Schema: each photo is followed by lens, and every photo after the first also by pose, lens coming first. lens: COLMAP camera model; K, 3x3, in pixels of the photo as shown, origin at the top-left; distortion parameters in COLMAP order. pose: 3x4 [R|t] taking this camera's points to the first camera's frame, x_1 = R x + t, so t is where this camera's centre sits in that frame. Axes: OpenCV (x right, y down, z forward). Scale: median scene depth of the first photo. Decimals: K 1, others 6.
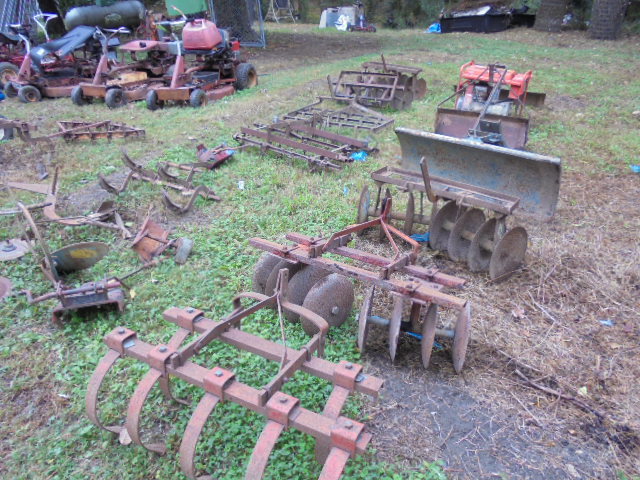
lens RADIAL K [[475.4, 0, 320.0], [0, 475.4, 240.0], [0, 0, 1]] dist [-0.136271, 0.097453]
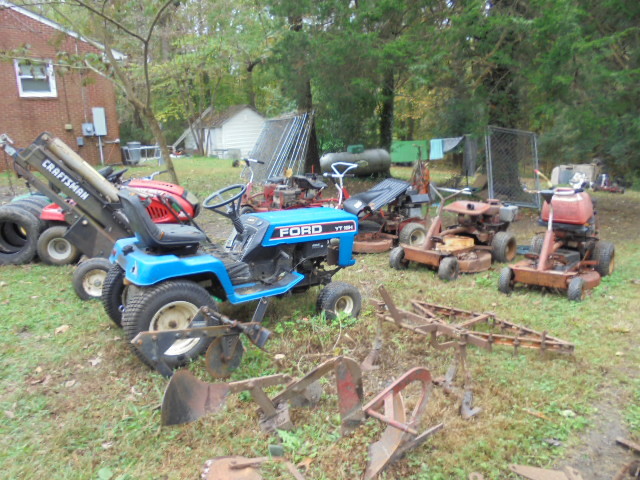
lens RADIAL K [[475.4, 0, 320.0], [0, 475.4, 240.0], [0, 0, 1]] dist [-0.136271, 0.097453]
pose [[0.931778, 0.090882, -0.351469, -0.335020], [-0.186879, 0.950104, -0.249757, -0.094590], [0.311233, 0.298400, 0.902270, 0.139837]]
